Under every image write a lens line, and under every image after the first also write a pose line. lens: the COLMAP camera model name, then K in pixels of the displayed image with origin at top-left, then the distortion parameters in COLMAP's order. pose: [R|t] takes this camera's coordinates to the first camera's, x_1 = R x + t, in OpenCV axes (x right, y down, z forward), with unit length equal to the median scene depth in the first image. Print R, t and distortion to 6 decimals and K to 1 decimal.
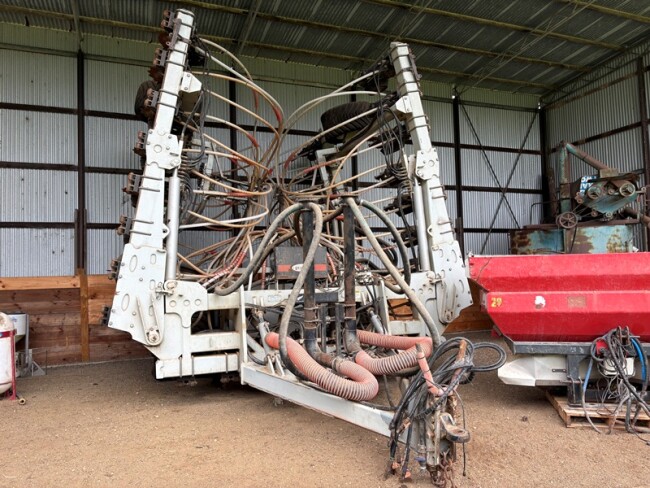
lens RADIAL K [[490.9, 0, 325.7], [0, 490.9, 243.4], [0, 0, 1]] dist [0.038992, -0.039559]
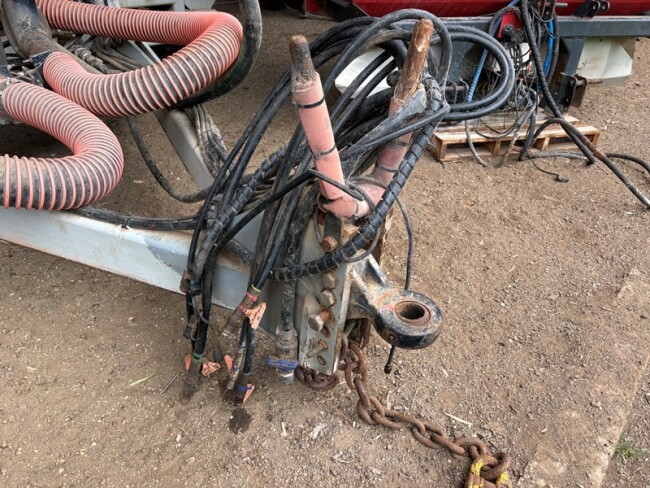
lens RADIAL K [[490.9, 0, 324.4], [0, 490.9, 242.3], [0, 0, 1]] dist [0.038992, -0.039559]
pose [[0.868777, -0.221537, 0.442886, 0.043827], [-0.080063, 0.819747, 0.567102, 0.088372], [-0.488689, -0.528143, 0.694441, 0.471329]]
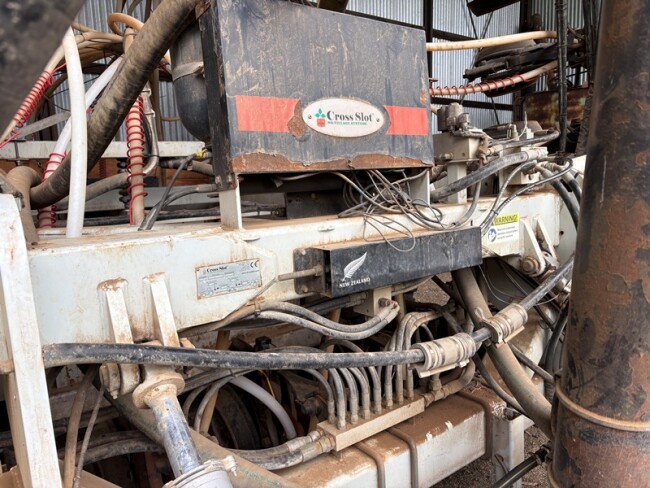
lens RADIAL K [[490.9, 0, 325.5], [0, 490.9, 243.6], [0, 0, 1]] dist [0.038992, -0.039559]
pose [[0.956360, -0.044047, 0.288851, -0.127261], [-0.017586, 0.978103, 0.207378, 0.063109], [-0.291661, -0.203408, 0.934644, 0.851814]]
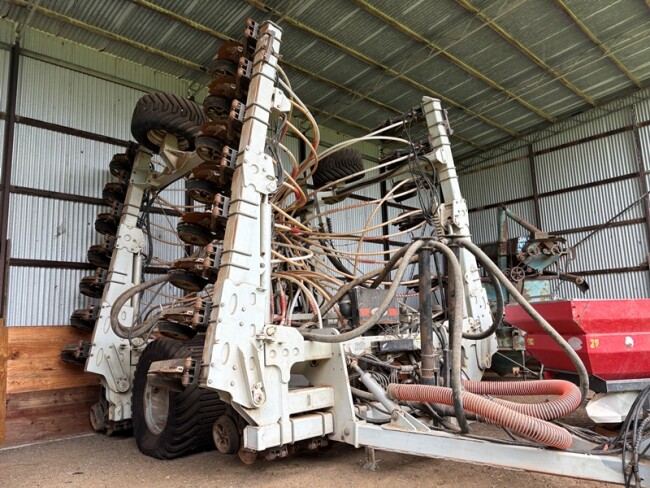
lens RADIAL K [[490.9, 0, 327.3], [0, 490.9, 243.2], [0, 0, 1]] dist [0.038992, -0.039559]
pose [[0.927430, 0.055949, 0.369787, -0.522902], [-0.012752, 0.992903, -0.118244, 0.033591], [-0.373778, 0.104947, 0.921562, 0.182874]]
